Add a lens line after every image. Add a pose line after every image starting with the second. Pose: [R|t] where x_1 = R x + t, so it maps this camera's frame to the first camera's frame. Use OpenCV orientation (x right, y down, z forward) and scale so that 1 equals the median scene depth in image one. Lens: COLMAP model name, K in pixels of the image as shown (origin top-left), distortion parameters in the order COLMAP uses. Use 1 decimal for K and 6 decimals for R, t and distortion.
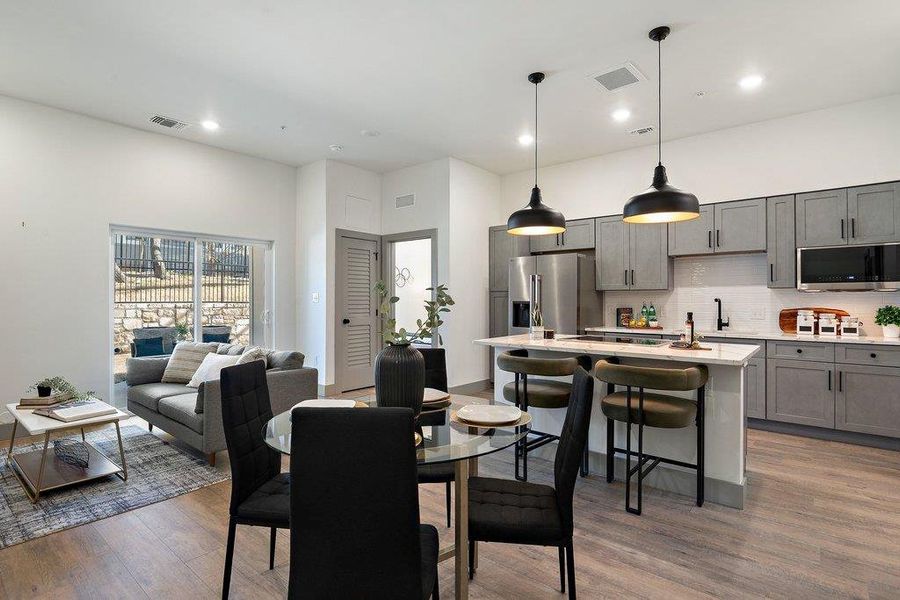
lens RADIAL K [[449.0, 0, 448.6], [0, 449.0, 296.5], [0, 0, 1]] dist [-0.001186, -0.004128]
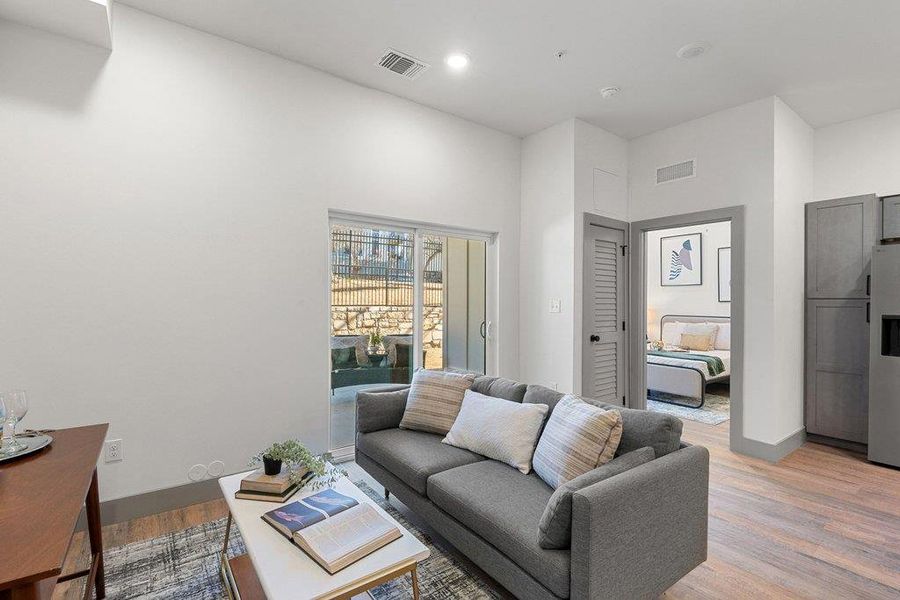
lens RADIAL K [[410.0, 0, 450.7], [0, 410.0, 300.9], [0, 0, 1]] dist [0.001581, -0.005233]
pose [[0.971639, 0.006991, -0.236364, -0.356961], [-0.005491, 0.999960, 0.007003, -0.011509], [0.236403, -0.005506, 0.971639, 0.342817]]
